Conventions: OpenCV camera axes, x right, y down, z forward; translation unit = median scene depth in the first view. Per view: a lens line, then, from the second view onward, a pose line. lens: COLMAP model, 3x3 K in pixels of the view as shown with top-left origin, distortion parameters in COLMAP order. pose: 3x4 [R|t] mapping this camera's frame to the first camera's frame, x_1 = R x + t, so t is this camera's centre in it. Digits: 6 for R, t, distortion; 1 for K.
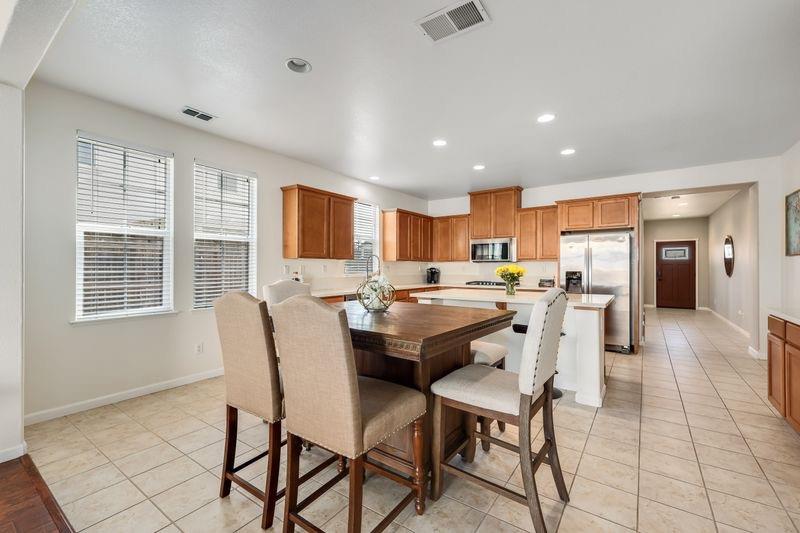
lens RADIAL K [[341.0, 0, 402.8], [0, 341.0, 266.1], [0, 0, 1]] dist [0.000973, 0.000017]
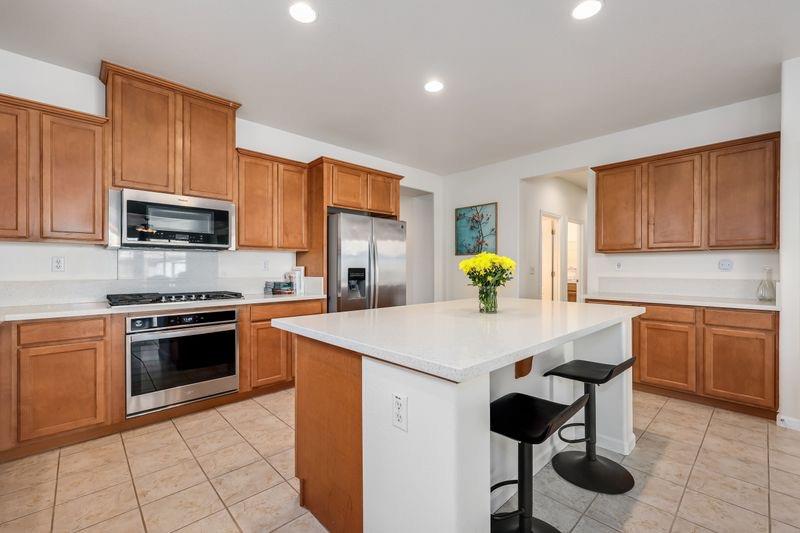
lens RADIAL K [[341.0, 0, 402.8], [0, 341.0, 266.1], [0, 0, 1]] dist [0.000973, 0.000017]
pose [[0.187583, 0.000731, 0.982248, -0.121079], [-0.006455, 0.999979, 0.000489, 0.008701], [-0.982227, -0.006432, 0.187584, 0.635995]]
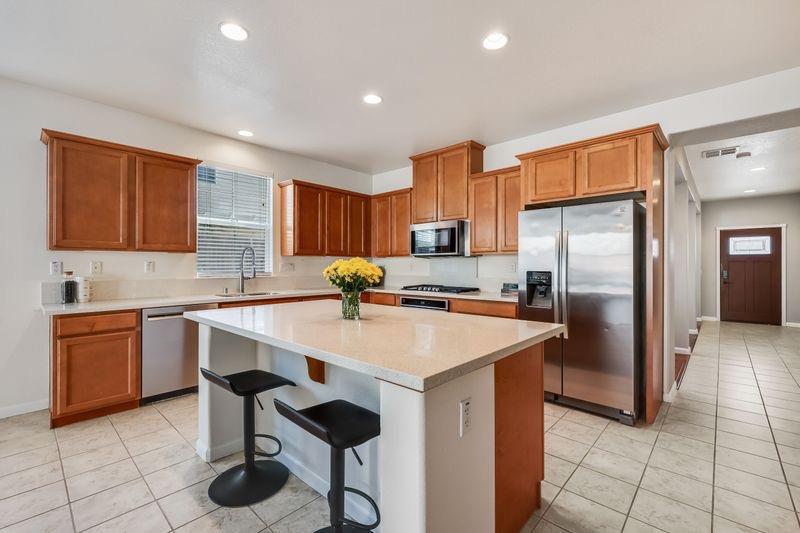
lens RADIAL K [[351.8, 0, 397.8], [0, 351.8, 264.3], [0, 0, 1]] dist [0.001214, 0.000148]
pose [[0.992284, -0.000586, -0.123988, 0.272977], [0.000493, 1.000000, -0.000774, 0.003412], [0.123988, 0.000707, 0.992283, 0.303320]]
